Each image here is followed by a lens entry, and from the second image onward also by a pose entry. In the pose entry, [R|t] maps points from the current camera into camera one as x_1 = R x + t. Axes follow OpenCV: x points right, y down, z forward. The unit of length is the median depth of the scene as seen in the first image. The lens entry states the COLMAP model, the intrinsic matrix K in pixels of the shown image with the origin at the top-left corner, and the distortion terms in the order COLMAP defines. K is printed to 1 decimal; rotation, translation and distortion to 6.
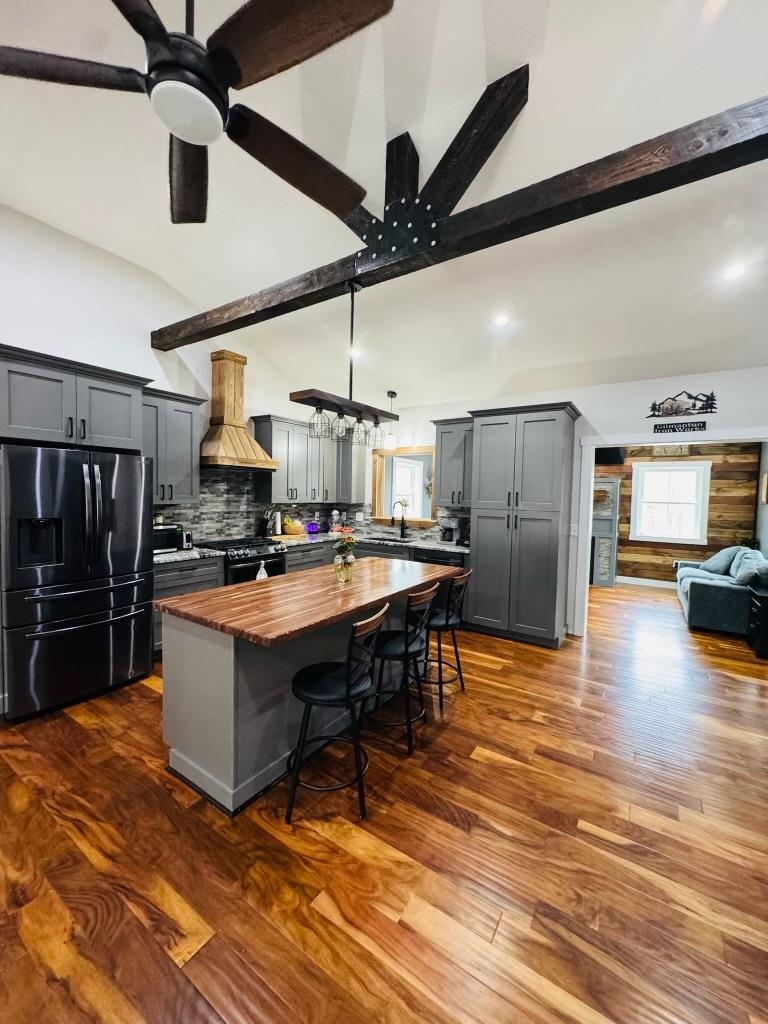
lens RADIAL K [[407.0, 0, 386.0], [0, 407.0, 510.8], [0, 0, 1]] dist [-0.004608, 0.001154]
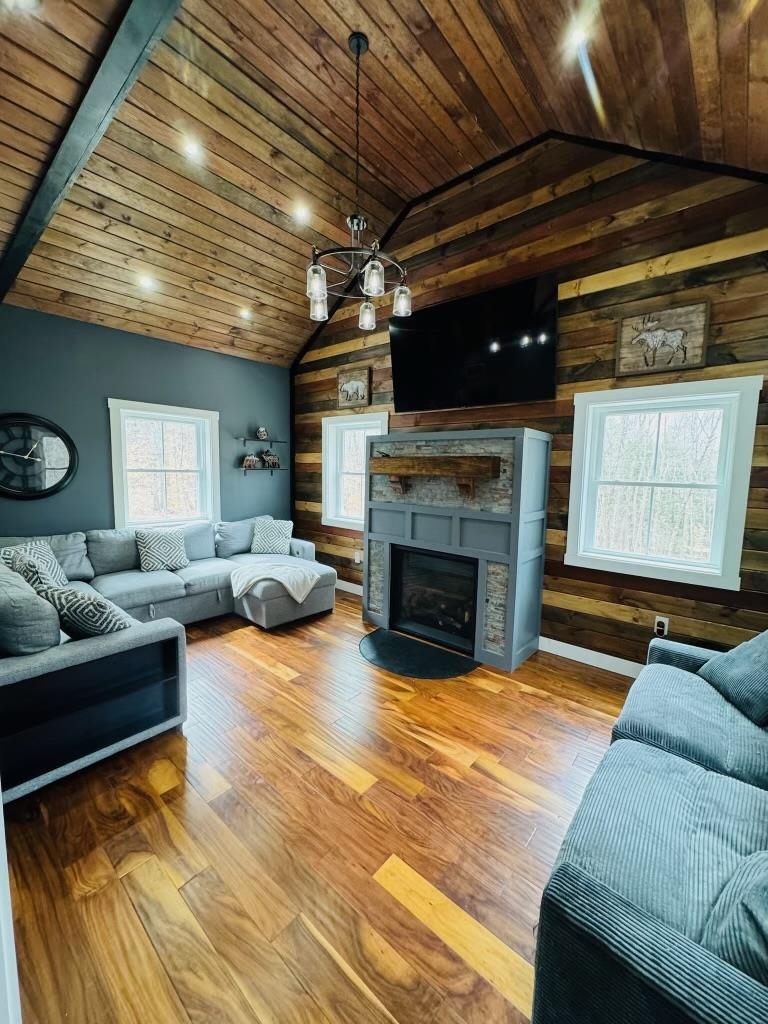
lens RADIAL K [[407.0, 0, 385.2], [0, 407.0, 510.2], [0, 0, 1]] dist [-0.004608, 0.001154]
pose [[0.991904, 0.004294, -0.126921, 0.631031], [0.003349, 0.998196, 0.059943, -0.025687], [0.126950, -0.059883, 0.990100, 0.720935]]
